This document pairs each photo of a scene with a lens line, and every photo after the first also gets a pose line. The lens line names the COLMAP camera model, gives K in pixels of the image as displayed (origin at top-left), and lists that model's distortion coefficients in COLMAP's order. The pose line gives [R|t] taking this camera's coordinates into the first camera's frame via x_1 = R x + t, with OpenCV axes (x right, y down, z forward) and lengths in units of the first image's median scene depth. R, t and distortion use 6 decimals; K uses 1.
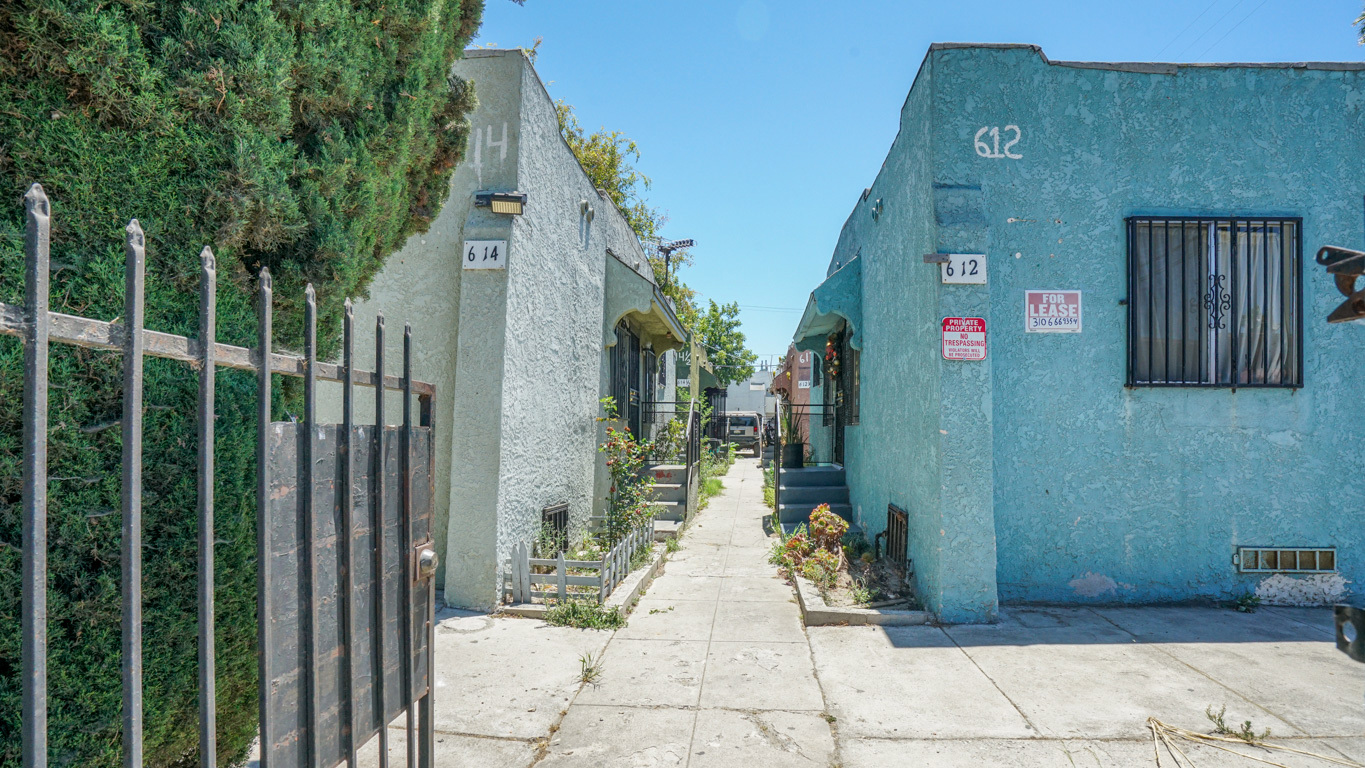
lens RADIAL K [[630.7, 0, 683.3], [0, 630.7, 416.0], [0, 0, 1]] dist [-0.034415, 0.012431]
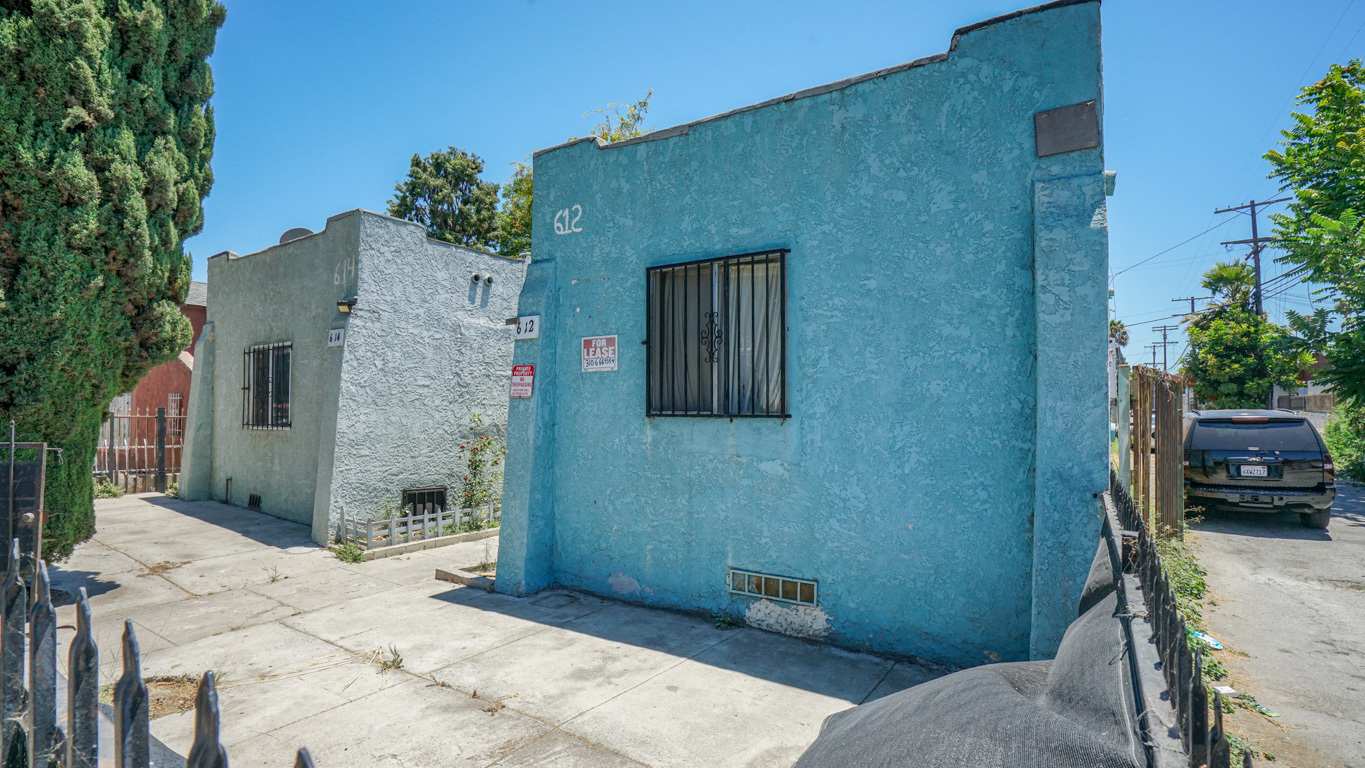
lens RADIAL K [[644.2, 0, 682.5], [0, 644.2, 384.0], [0, 0, 1]] dist [-0.047329, 0.000635]
pose [[0.851196, -0.024280, -0.524286, 1.395530], [0.017760, 0.999690, -0.017463, -0.084569], [0.524548, 0.005553, 0.851363, 0.020514]]
